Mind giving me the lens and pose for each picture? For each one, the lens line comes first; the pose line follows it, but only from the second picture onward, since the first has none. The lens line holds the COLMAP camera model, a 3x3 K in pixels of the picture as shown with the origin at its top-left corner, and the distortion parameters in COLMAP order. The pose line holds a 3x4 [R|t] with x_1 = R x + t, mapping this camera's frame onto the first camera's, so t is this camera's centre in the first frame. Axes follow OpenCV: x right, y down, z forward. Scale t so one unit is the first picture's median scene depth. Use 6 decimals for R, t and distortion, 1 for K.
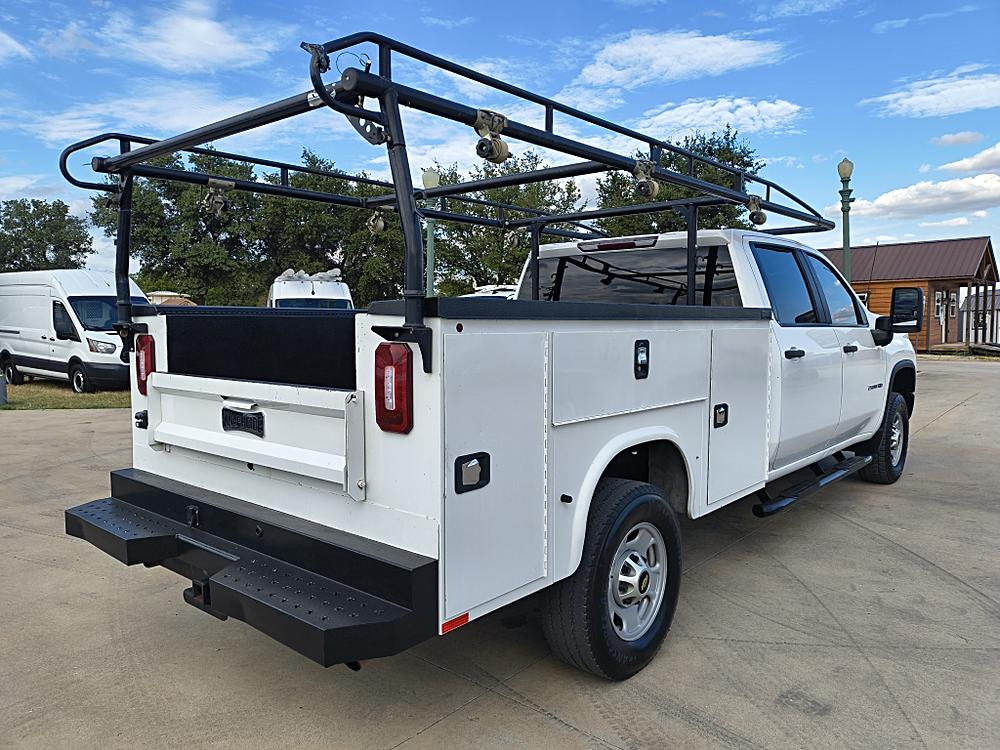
lens RADIAL K [[726.2, 0, 496.5], [0, 726.2, 383.9], [0, 0, 1]] dist [0.033388, -0.033820]
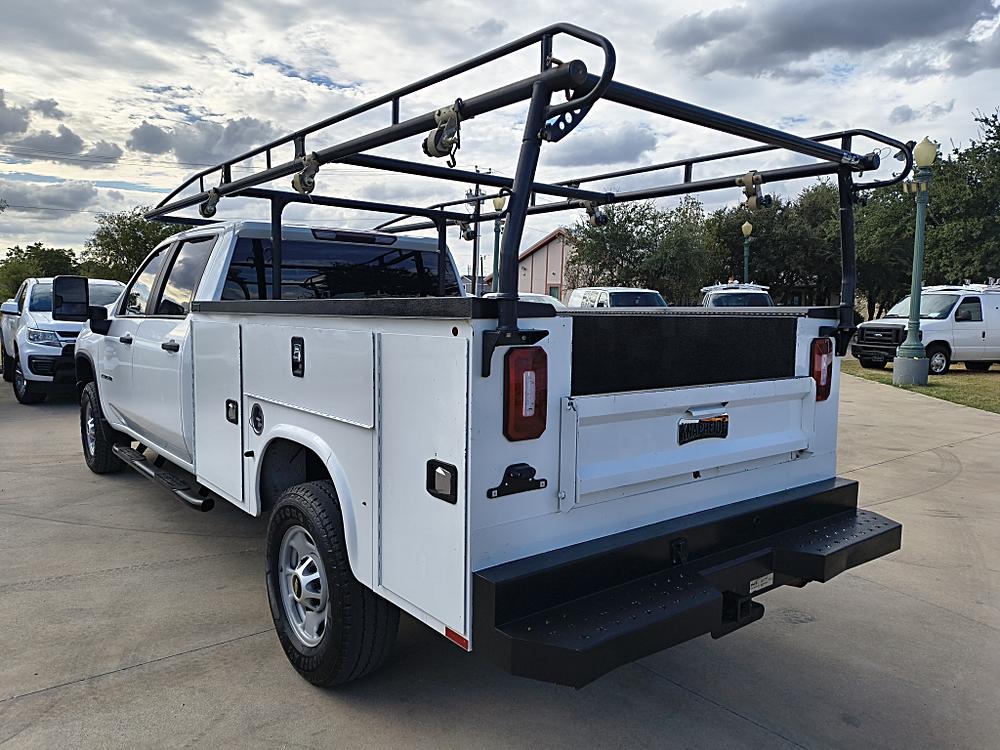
lens RADIAL K [[726.2, 0, 496.5], [0, 726.2, 383.9], [0, 0, 1]] dist [0.033388, -0.033820]
pose [[-0.181592, 0.116323, -0.976470, 1.487478], [-0.102612, 0.985317, 0.136460, -0.171328], [0.978006, 0.124978, -0.166990, 1.565693]]
